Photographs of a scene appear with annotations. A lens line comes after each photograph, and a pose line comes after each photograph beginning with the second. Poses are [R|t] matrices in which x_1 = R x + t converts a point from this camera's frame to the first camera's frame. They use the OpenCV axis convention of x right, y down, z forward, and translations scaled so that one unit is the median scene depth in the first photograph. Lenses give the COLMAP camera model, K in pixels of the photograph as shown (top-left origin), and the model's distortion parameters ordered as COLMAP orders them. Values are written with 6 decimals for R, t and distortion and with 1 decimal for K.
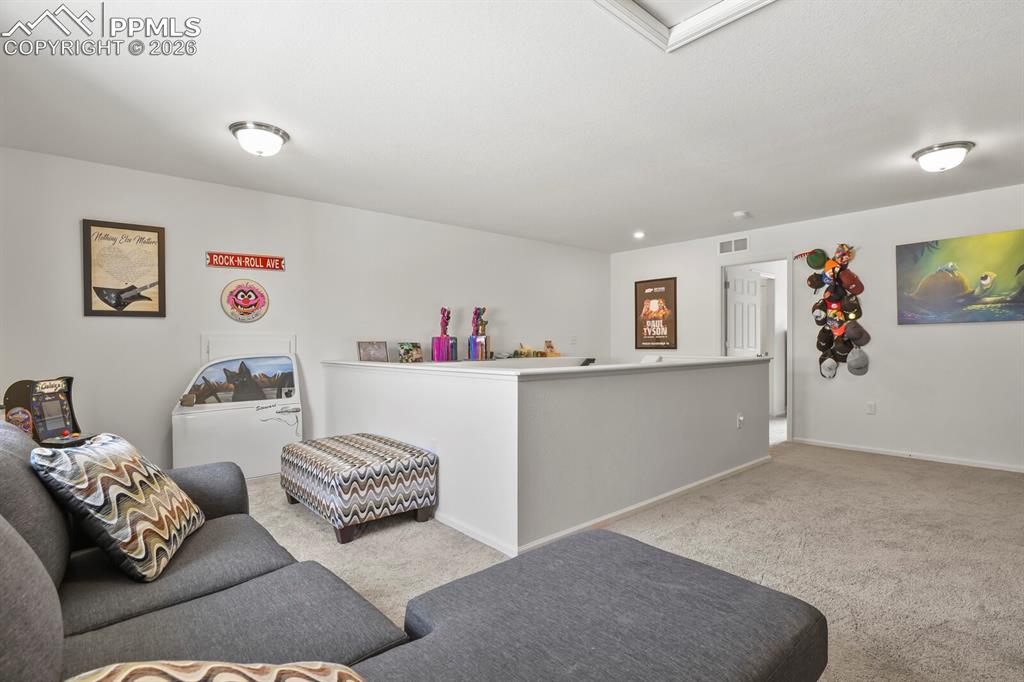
lens RADIAL K [[497.0, 0, 512.5], [0, 497.0, 342.3], [0, 0, 1]] dist [-0.001790, -0.000186]
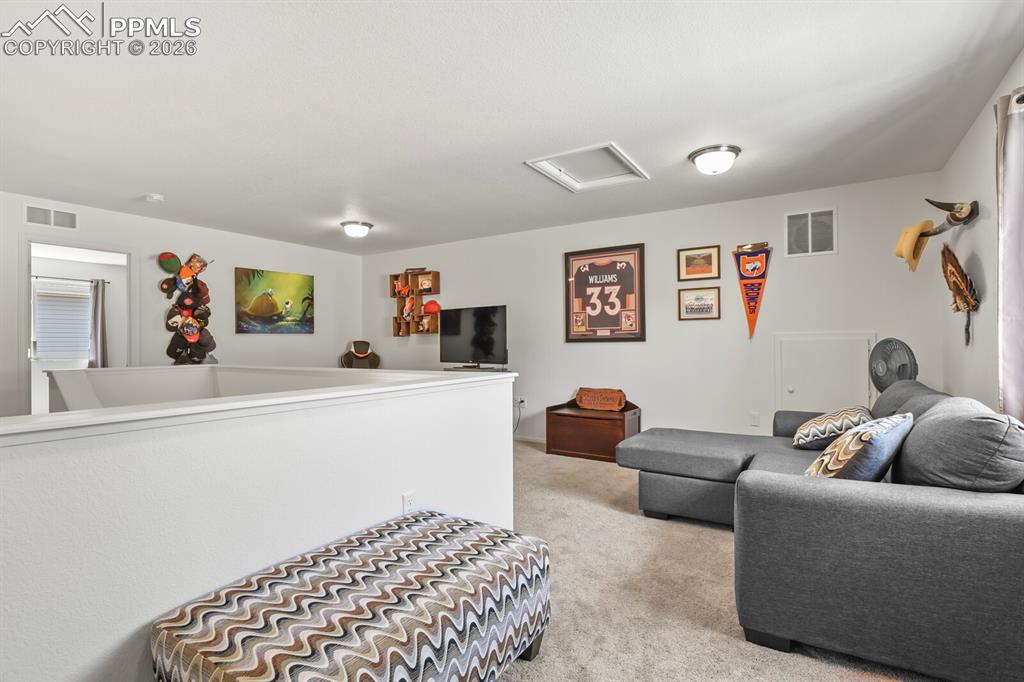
lens RADIAL K [[497.0, 0, 512.4], [0, 497.0, 342.6], [0, 0, 1]] dist [-0.001790, -0.000186]
pose [[-0.277731, 0.003984, 0.960651, -0.577729], [0.001470, 0.999992, -0.003722, -0.008311], [-0.960658, 0.000379, -0.277735, 0.712482]]
